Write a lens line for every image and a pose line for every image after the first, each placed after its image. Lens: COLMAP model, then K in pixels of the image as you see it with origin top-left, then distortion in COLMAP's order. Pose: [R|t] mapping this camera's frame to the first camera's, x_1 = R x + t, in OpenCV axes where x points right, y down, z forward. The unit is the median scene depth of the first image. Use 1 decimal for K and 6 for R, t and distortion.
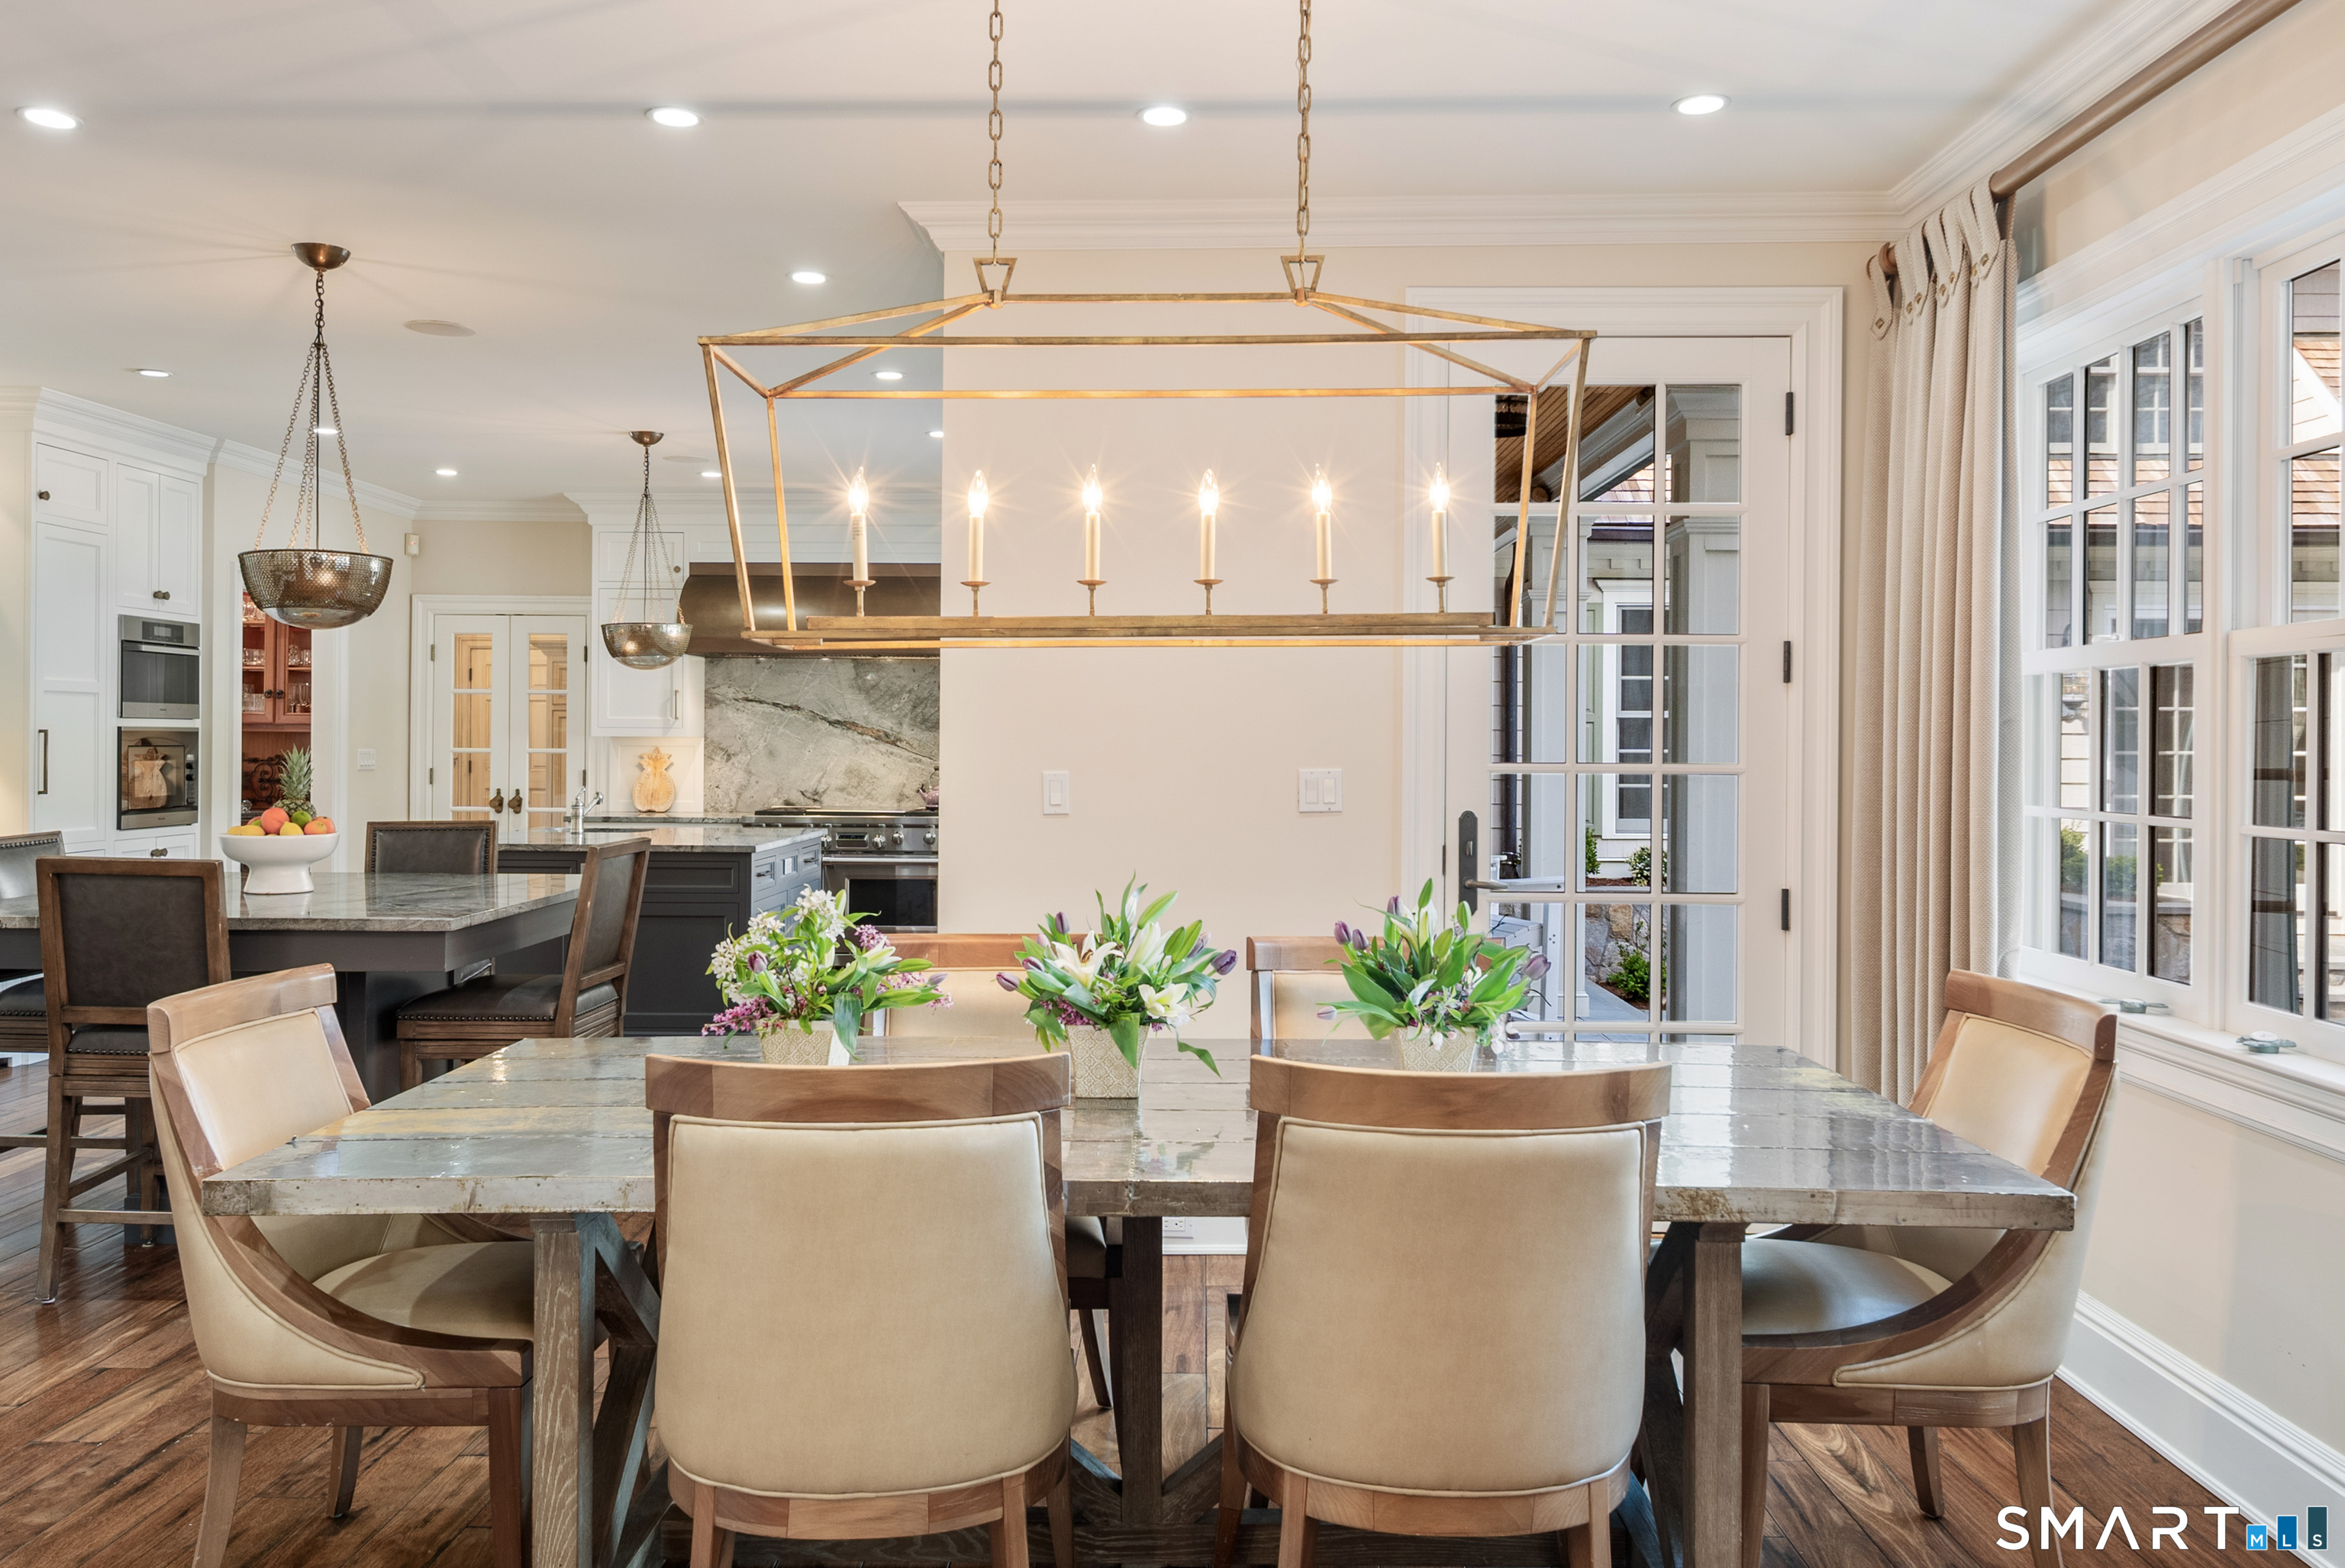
lens RADIAL K [[1769.2, 0, 1168.7], [0, 1769.2, 775.5], [0, 0, 1]] dist [0.006377, 0.006486]
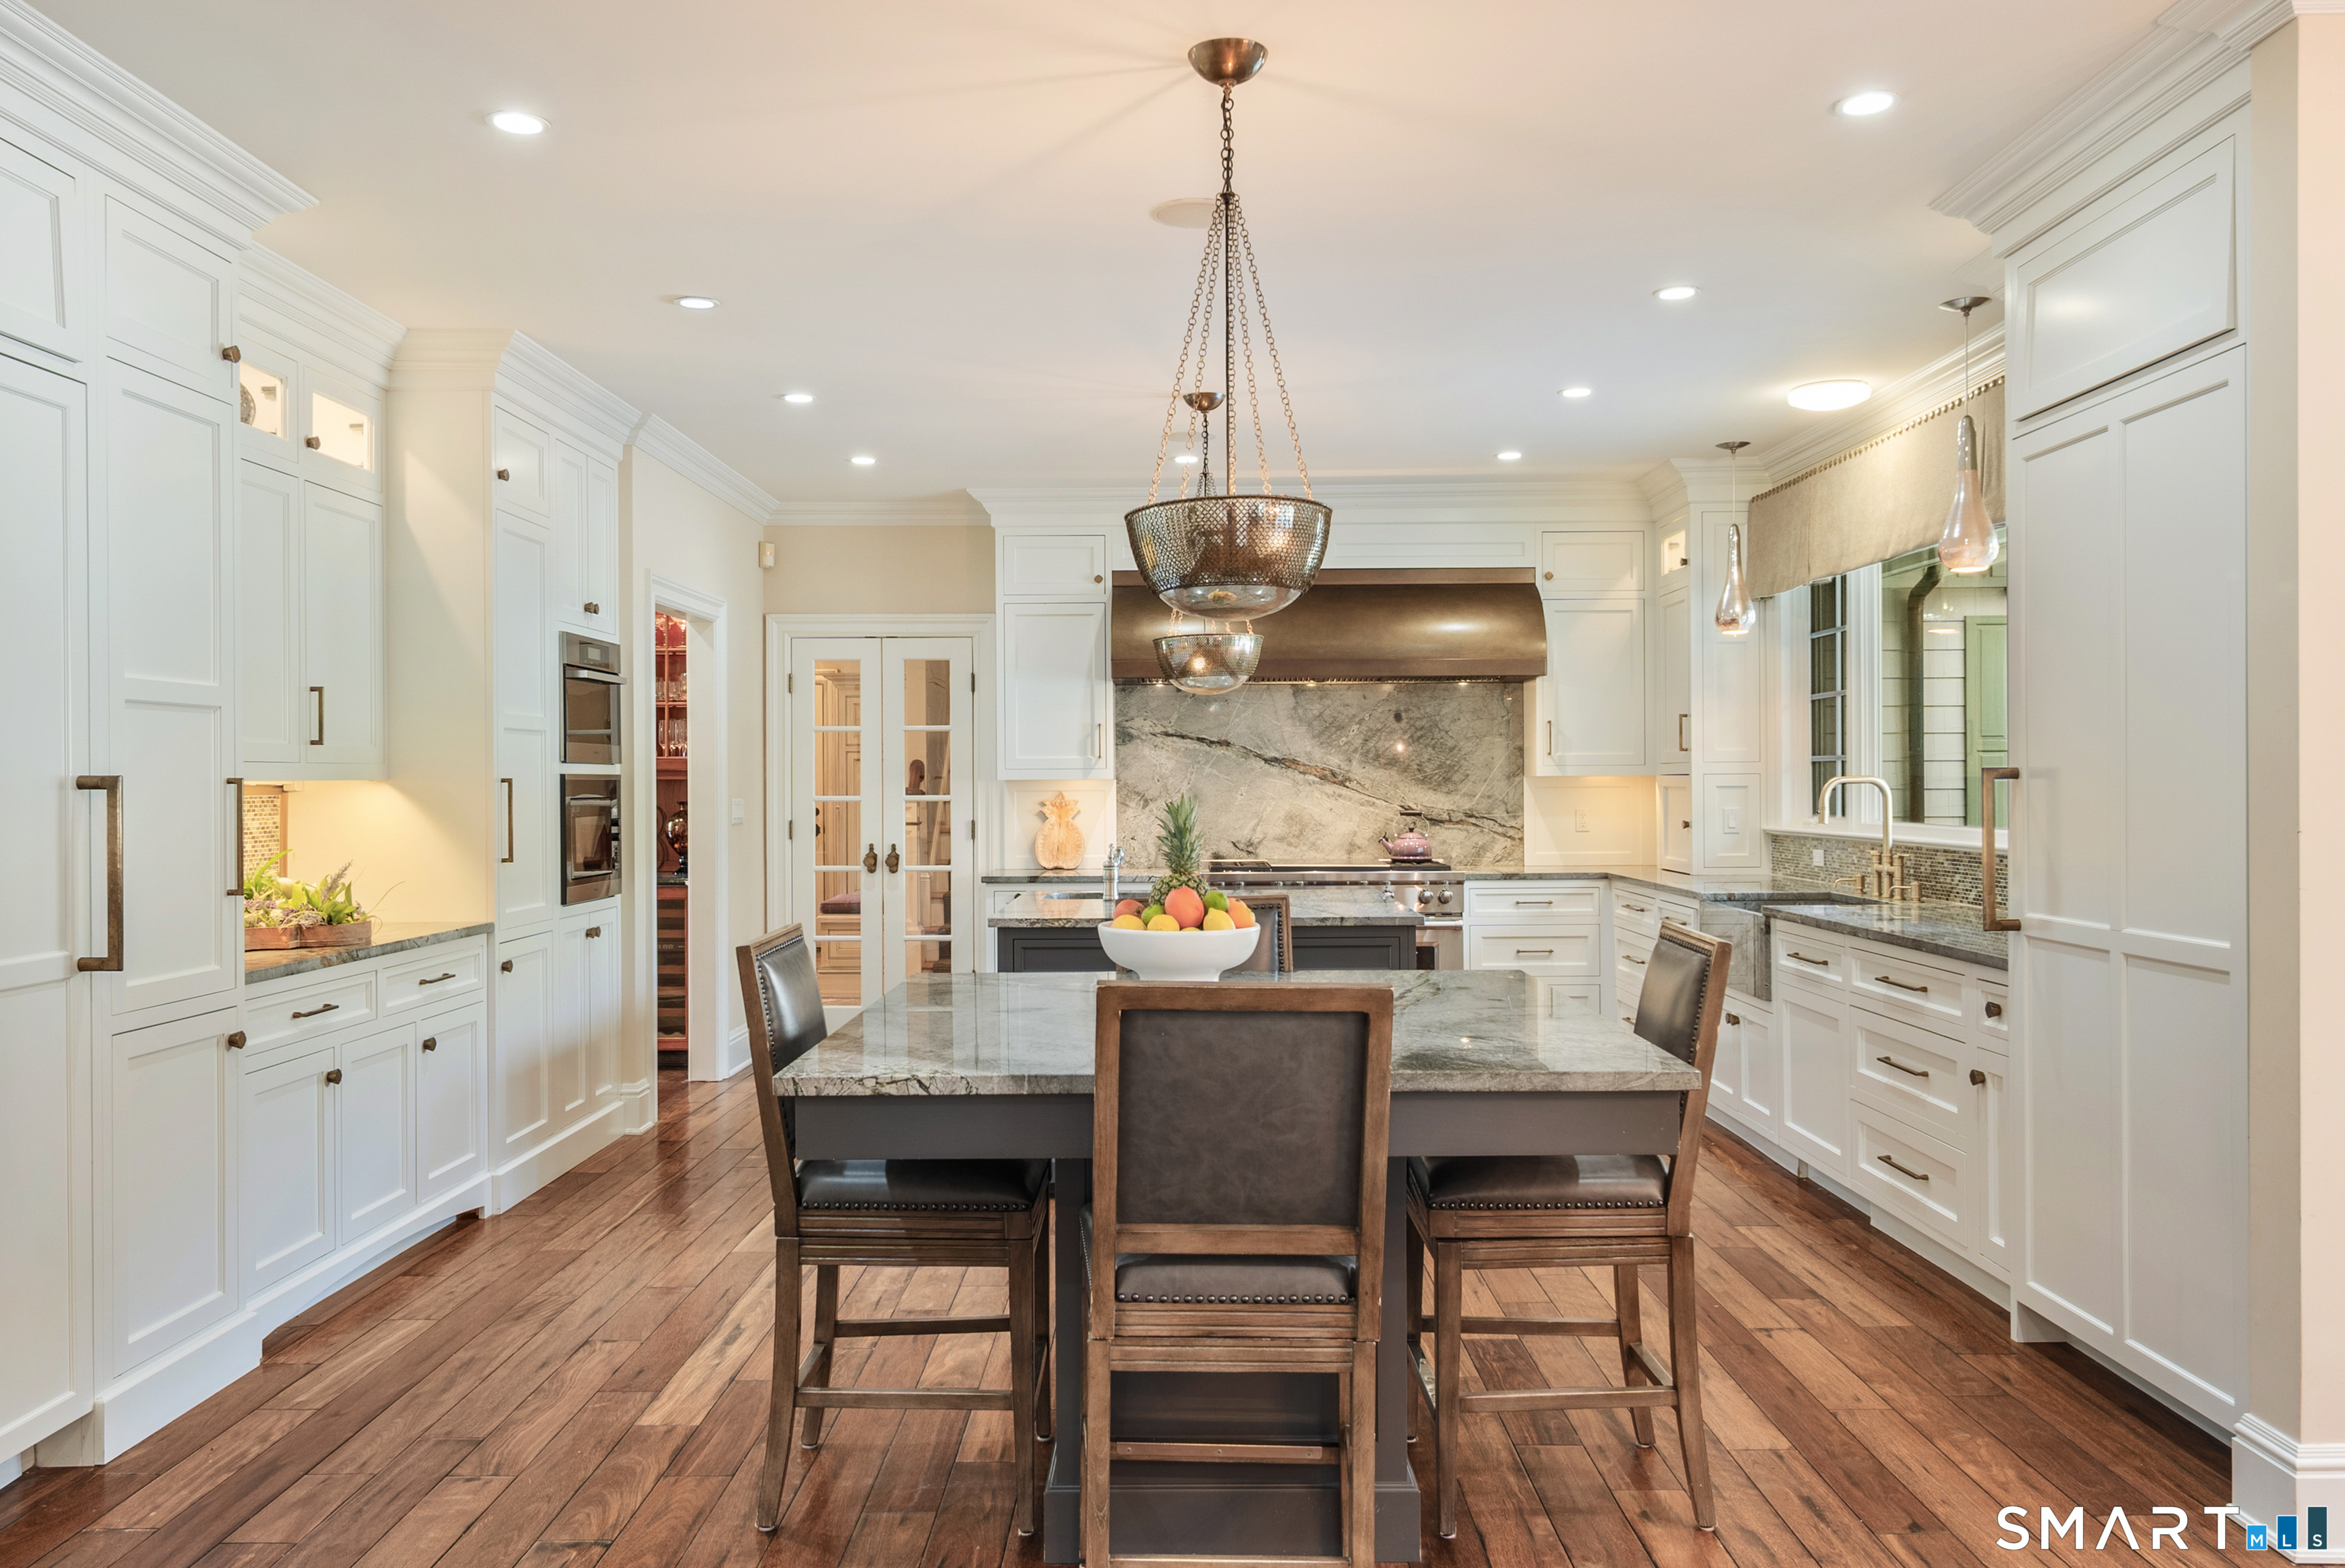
lens RADIAL K [[1763.4, 0, 1173.1], [0, 1763.4, 827.1], [0, 0, 1]] dist [0.006149, 0.005892]
pose [[0.999838, -0.012986, 0.012425, -0.246992], [0.012901, 0.999893, 0.006924, -0.004452], [-0.012514, -0.006762, 0.999899, 0.160007]]
